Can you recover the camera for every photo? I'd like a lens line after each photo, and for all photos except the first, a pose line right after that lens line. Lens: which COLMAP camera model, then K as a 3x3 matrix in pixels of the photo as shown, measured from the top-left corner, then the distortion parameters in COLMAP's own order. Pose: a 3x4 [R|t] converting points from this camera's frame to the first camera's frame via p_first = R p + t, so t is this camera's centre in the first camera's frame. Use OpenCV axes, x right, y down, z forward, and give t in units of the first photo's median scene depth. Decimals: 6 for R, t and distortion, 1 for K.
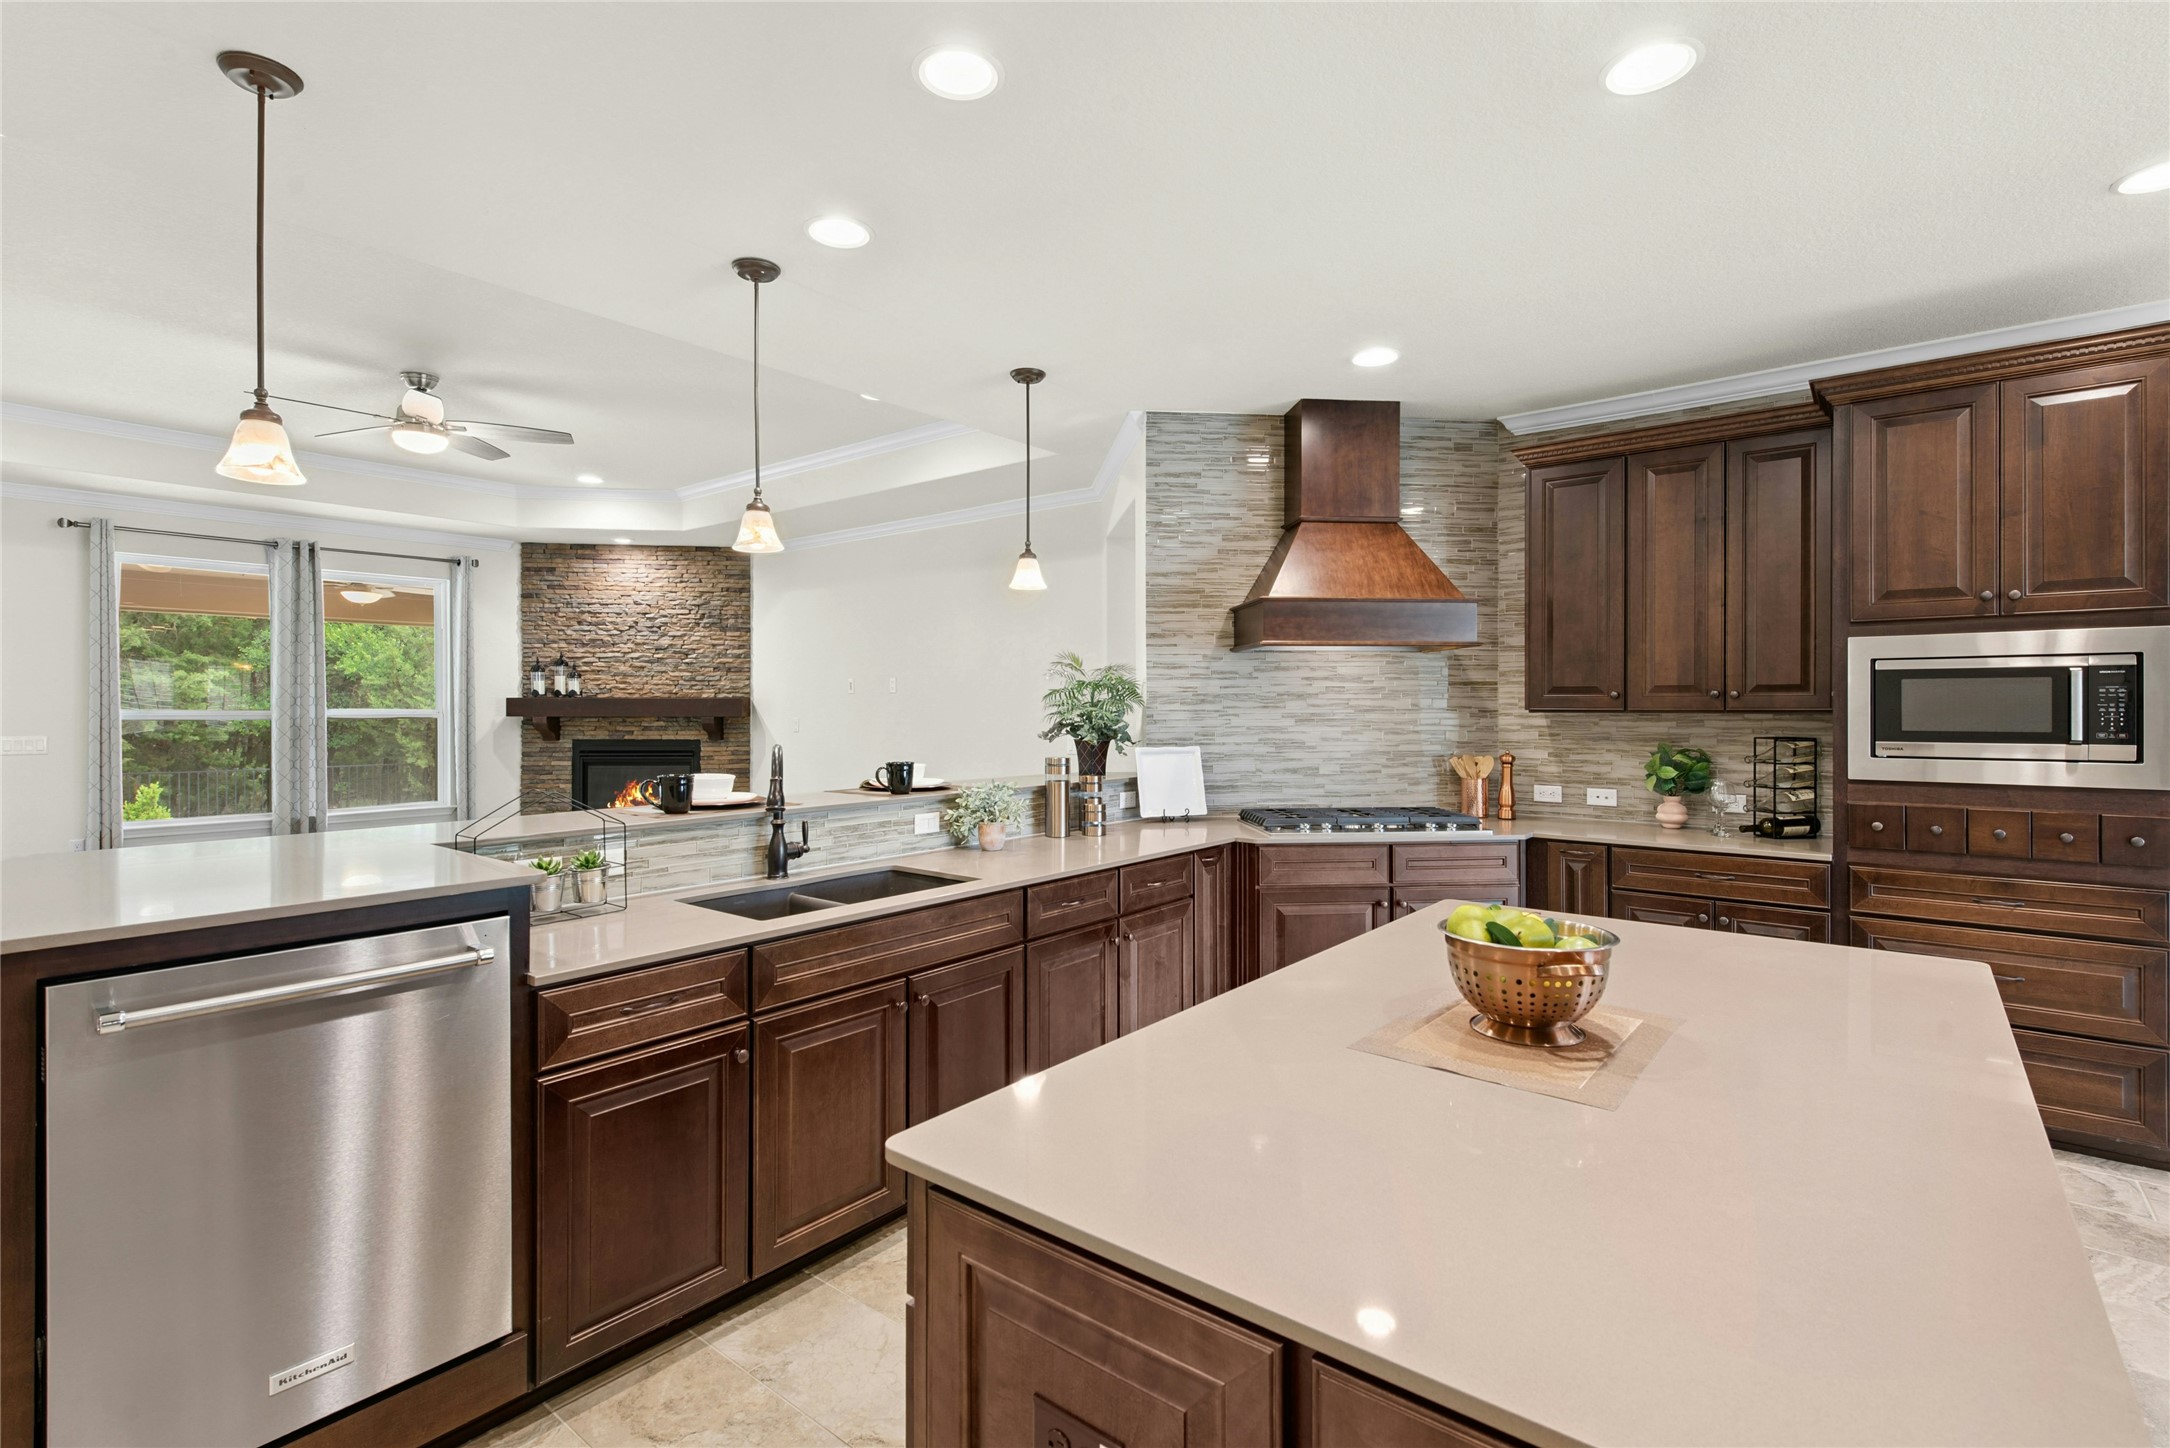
lens RADIAL K [[1002.4, 0, 1082.3], [0, 1002.4, 710.2], [0, 0, 1]] dist [0.018373, -0.006060]
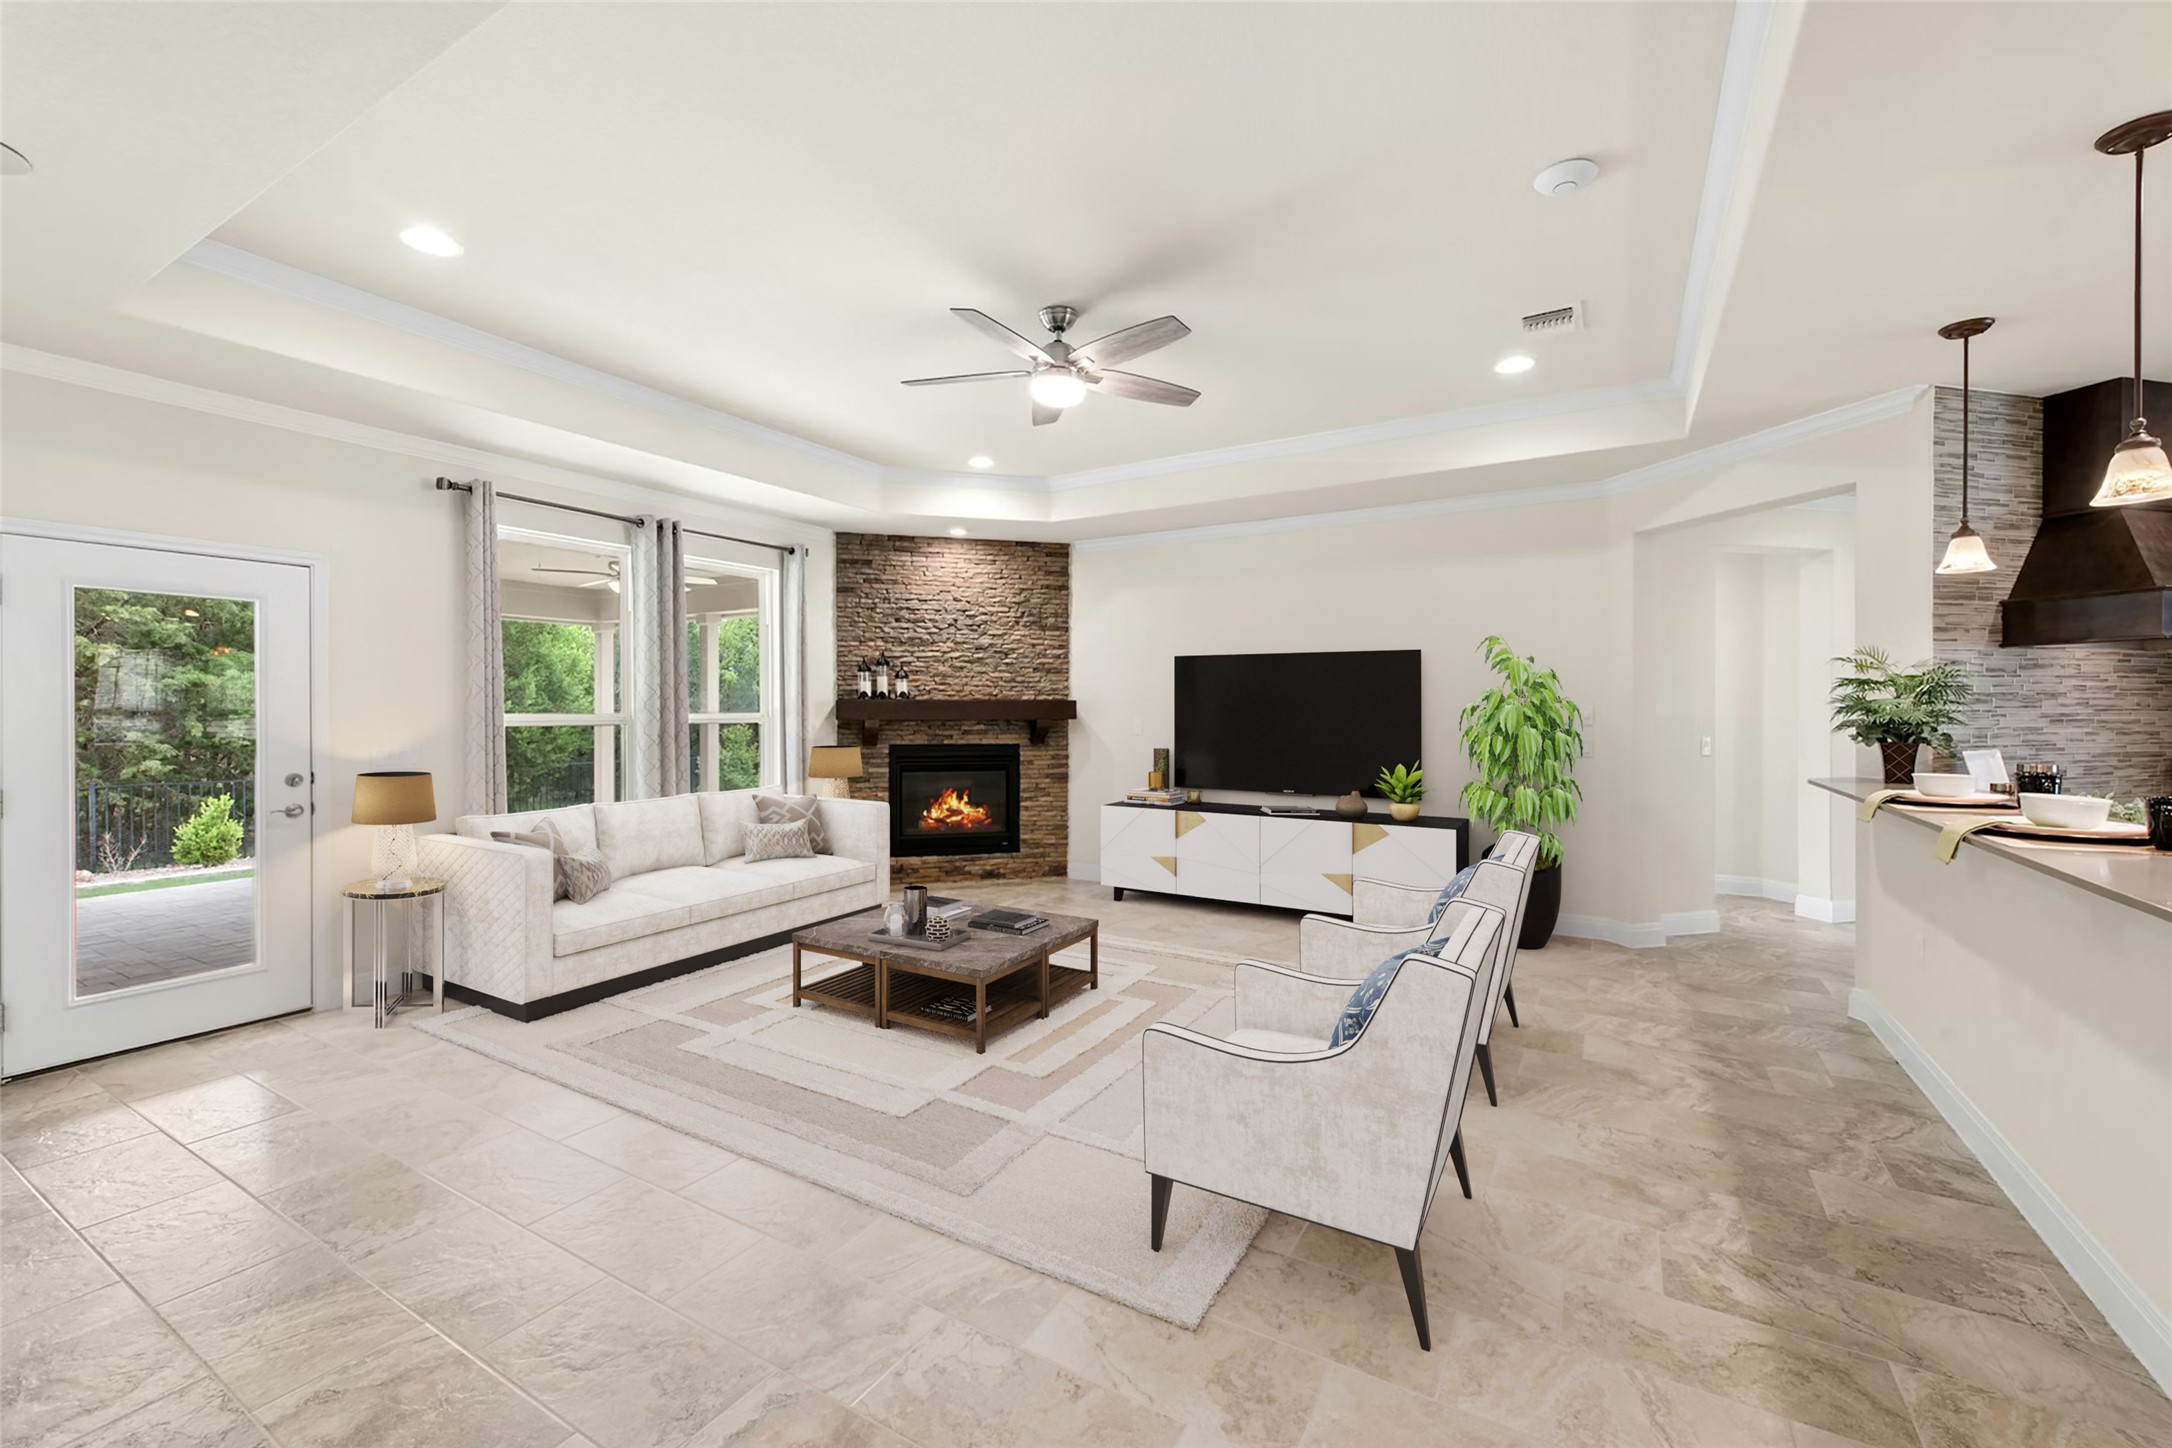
lens RADIAL K [[874.0, 0, 1090.5], [0, 874.0, 716.0], [0, 0, 1]] dist [0.009606, -0.000145]
pose [[0.988911, -0.004216, 0.148450, -0.814143], [0.003472, 0.999980, 0.005273, -0.001925], [-0.148469, -0.004700, 0.988906, 0.310194]]
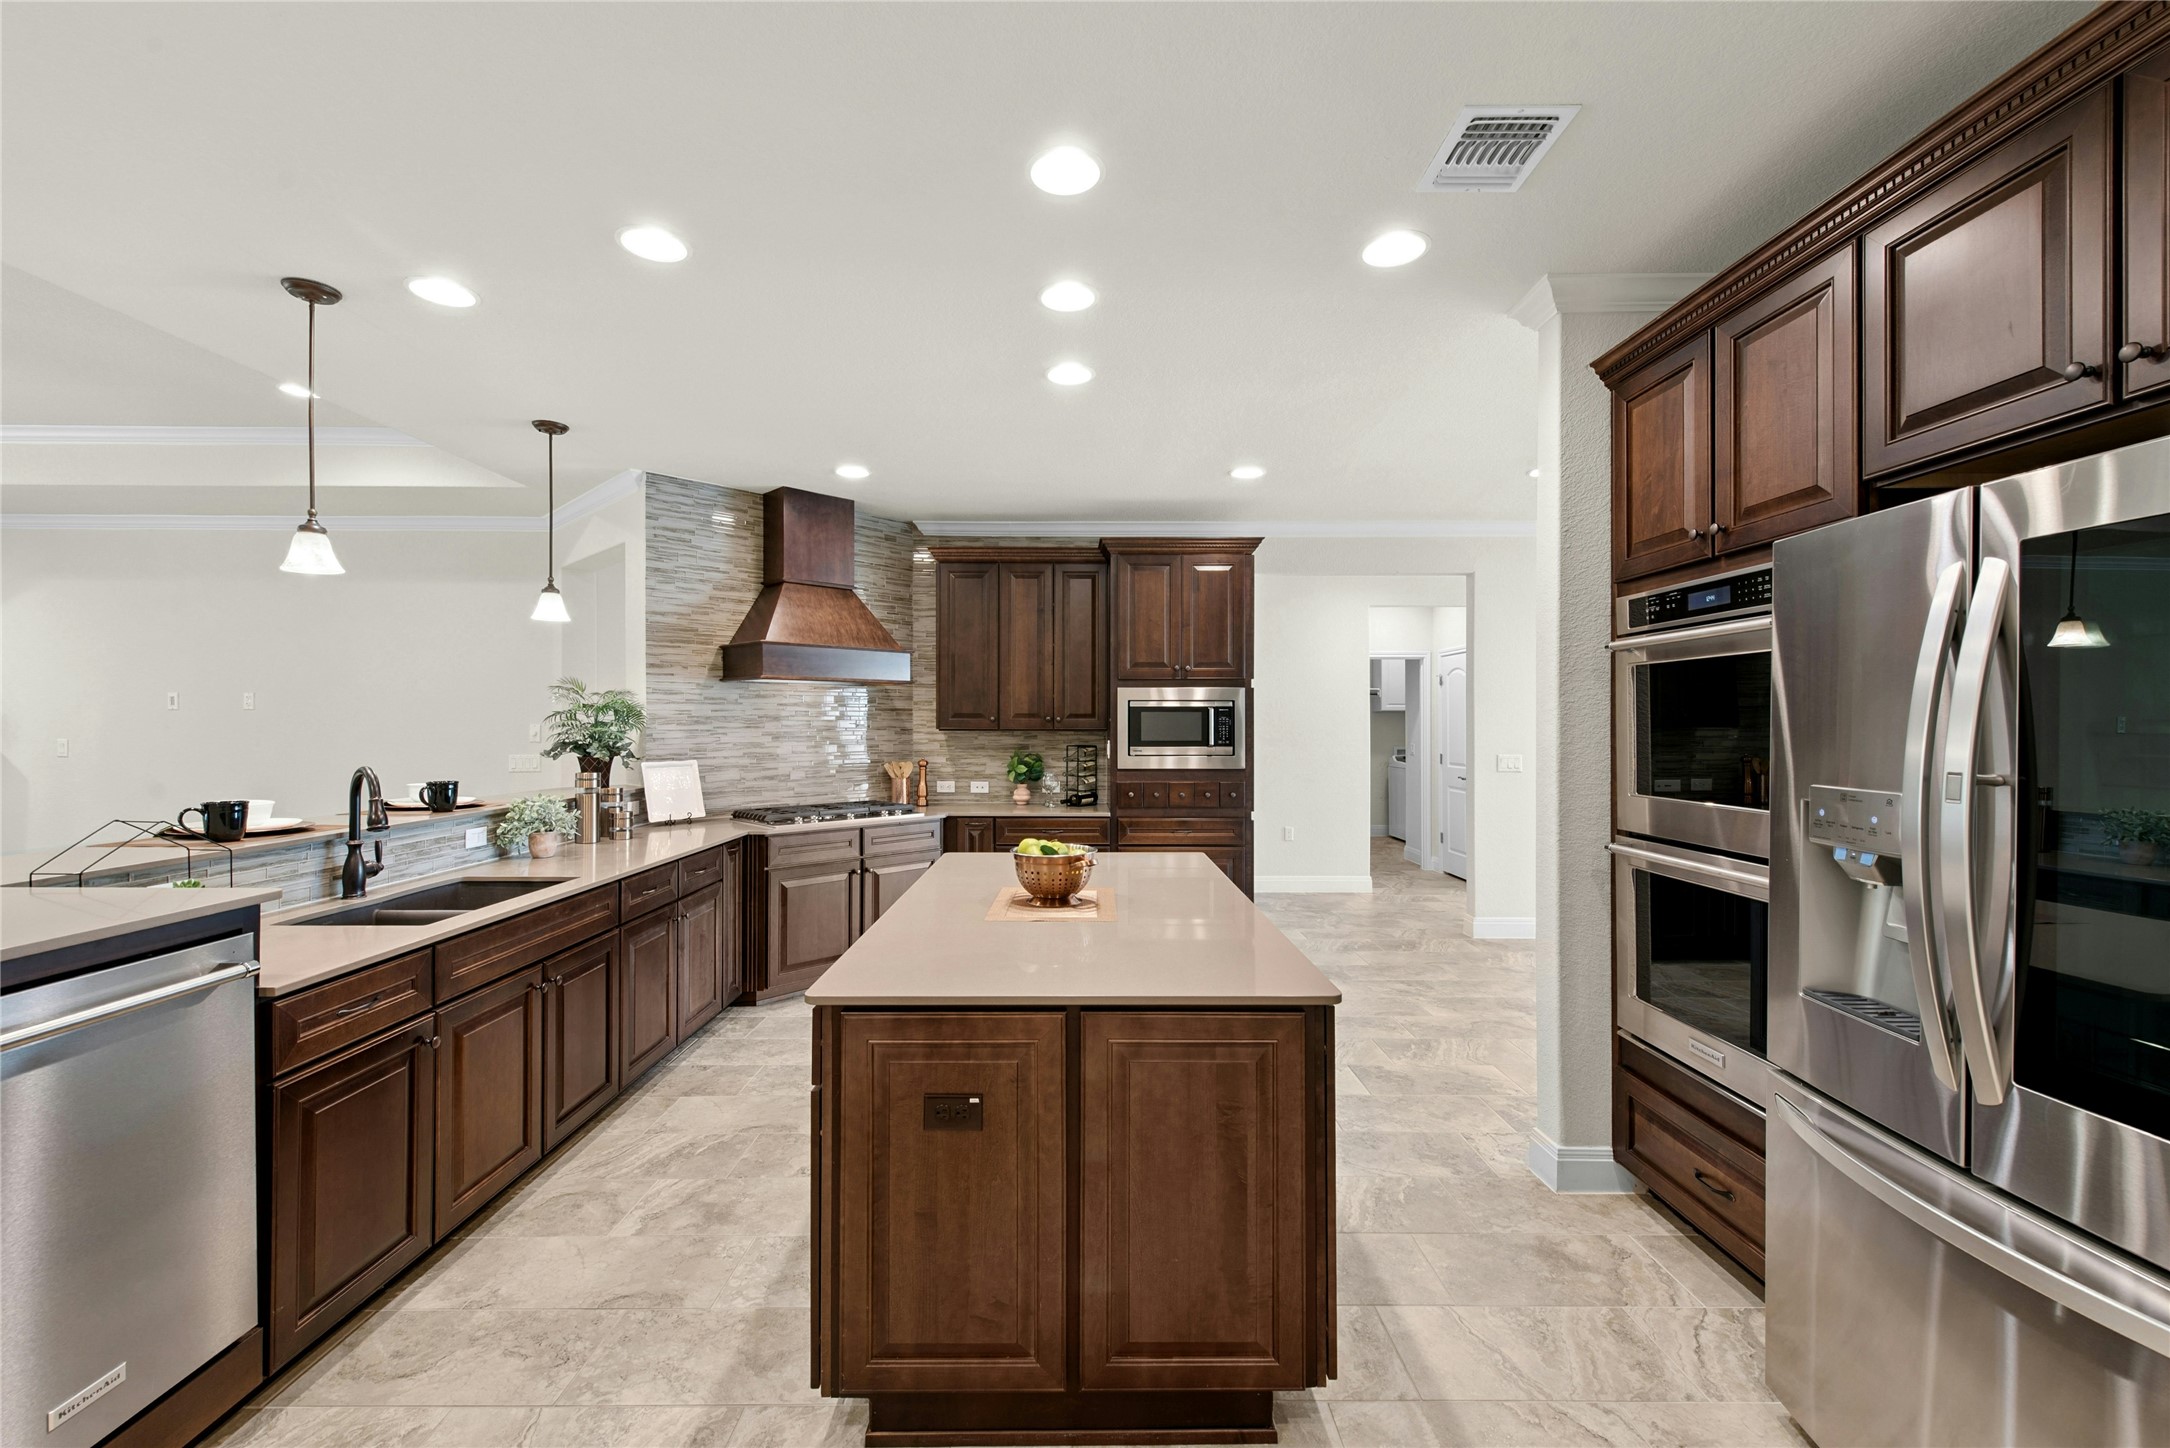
lens RADIAL K [[891.6, 0, 1074.2], [0, 891.6, 723.1], [0, 0, 1]] dist [0.013679, -0.001721]
pose [[0.777076, 0.001315, 0.629405, -0.199656], [0.001004, 0.999994, -0.003328, -0.004070], [-0.629405, 0.003218, 0.777070, -0.110370]]
